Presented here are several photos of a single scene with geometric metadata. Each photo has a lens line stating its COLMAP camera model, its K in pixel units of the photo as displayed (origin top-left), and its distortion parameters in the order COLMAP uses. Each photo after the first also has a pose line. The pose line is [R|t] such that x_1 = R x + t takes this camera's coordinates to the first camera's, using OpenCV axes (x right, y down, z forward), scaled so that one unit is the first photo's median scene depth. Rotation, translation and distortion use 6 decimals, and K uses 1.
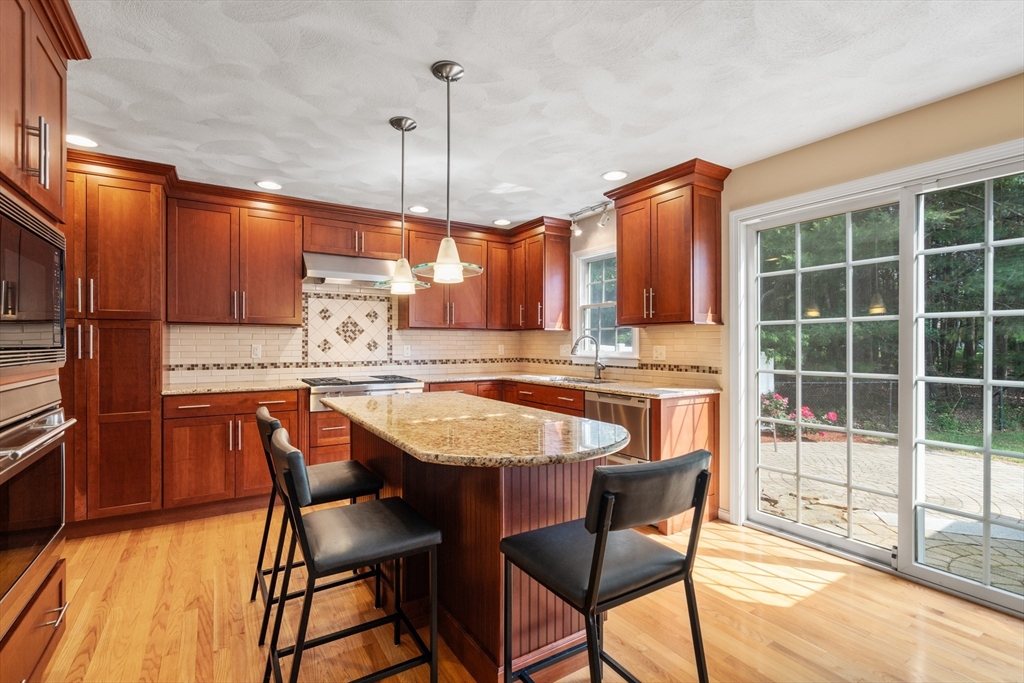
lens RADIAL K [[472.4, 0, 517.3], [0, 472.4, 342.8], [0, 0, 1]] dist [-0.002596, 0.002494]
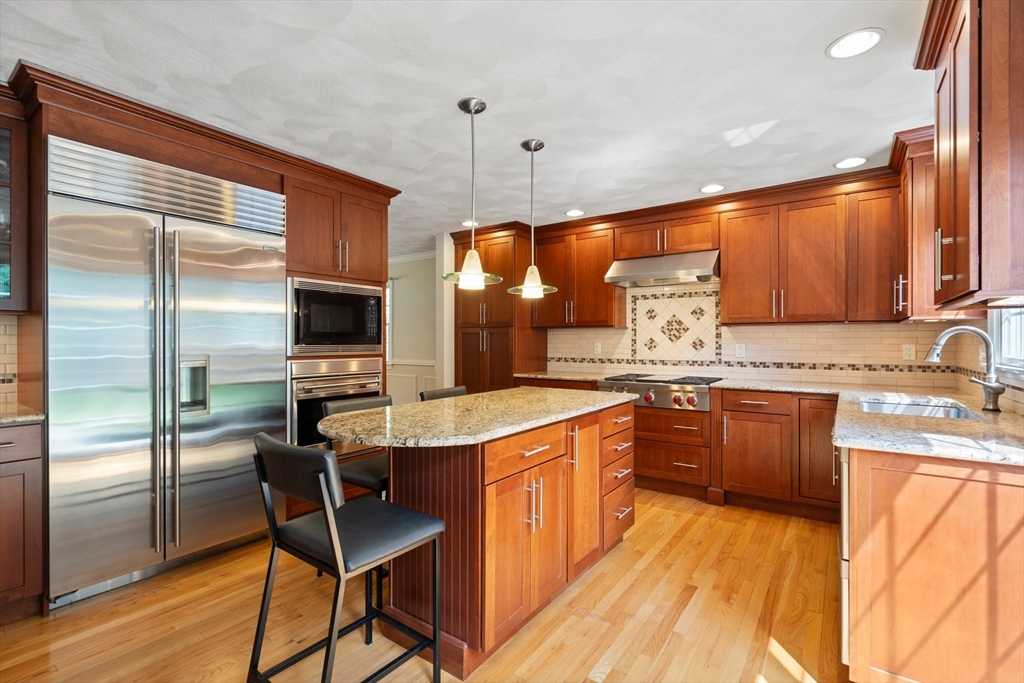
lens RADIAL K [[472.4, 0, 495.1], [0, 472.4, 341.8], [0, 0, 1]] dist [-0.002596, 0.002494]
pose [[0.348433, -0.000959, -0.937333, 0.440973], [0.001192, 0.999999, -0.000581, 0.000834], [0.937333, -0.000915, 0.348434, 0.300016]]
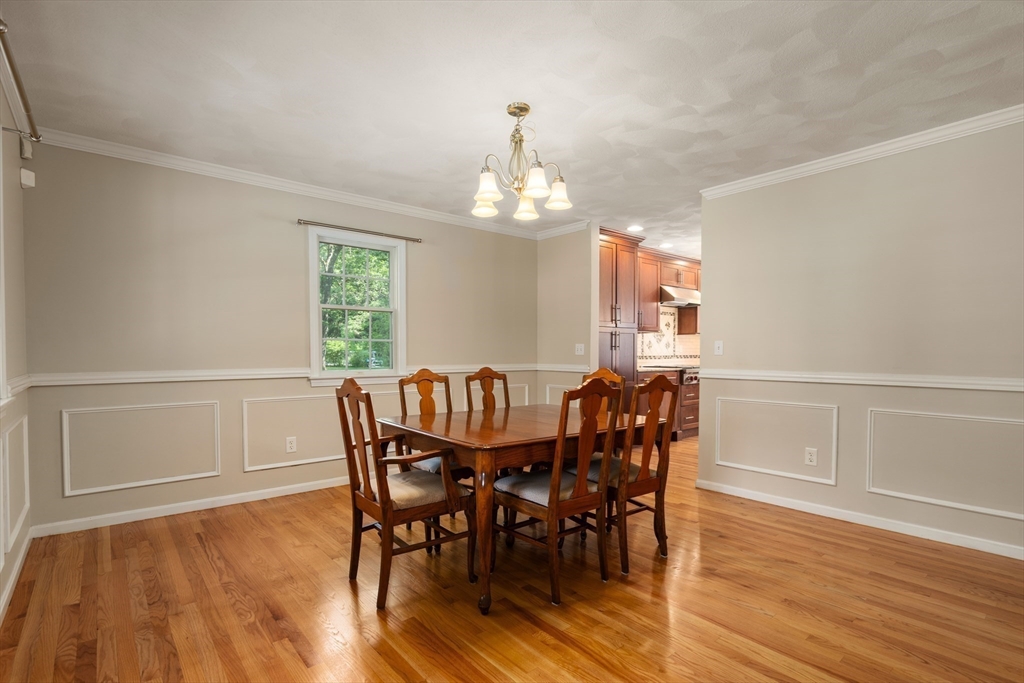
lens RADIAL K [[472.4, 0, 511.3], [0, 472.4, 343.0], [0, 0, 1]] dist [-0.002596, 0.002494]
pose [[0.993399, 0.008553, 0.114389, -0.987110], [-0.008714, 0.999962, 0.000910, 0.002018], [-0.114377, -0.001901, 0.993436, -0.434068]]
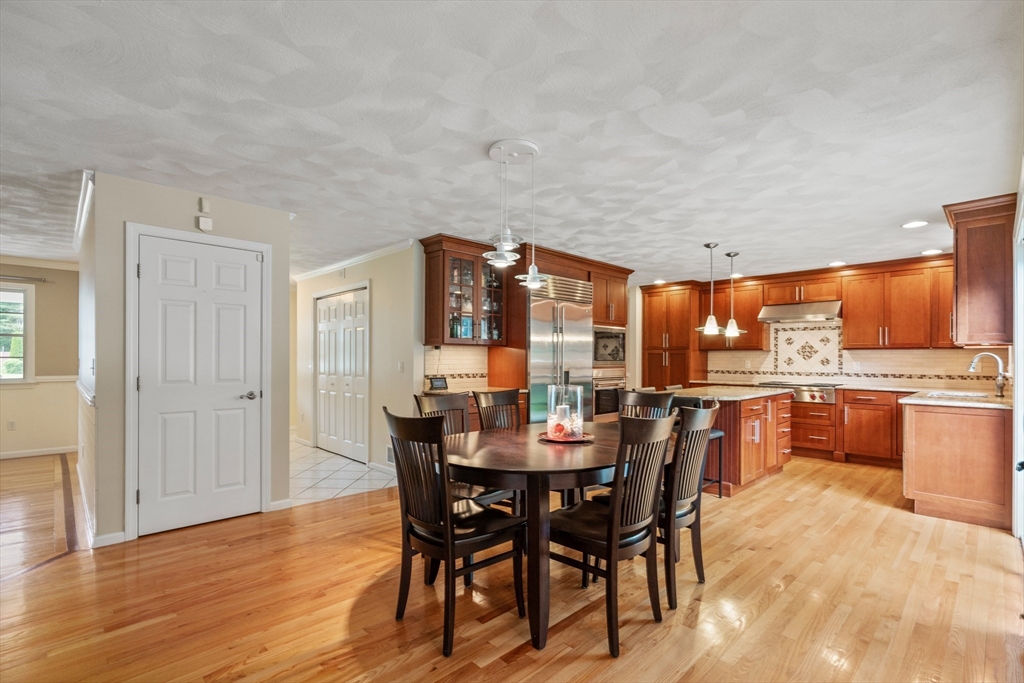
lens RADIAL K [[472.4, 0, 496.3], [0, 472.4, 356.8], [0, 0, 1]] dist [-0.002596, 0.002494]
pose [[0.180567, -0.003159, -0.983558, 0.914924], [-0.002950, 0.999989, -0.003753, -0.000759], [0.983558, 0.003579, 0.180556, -0.219669]]
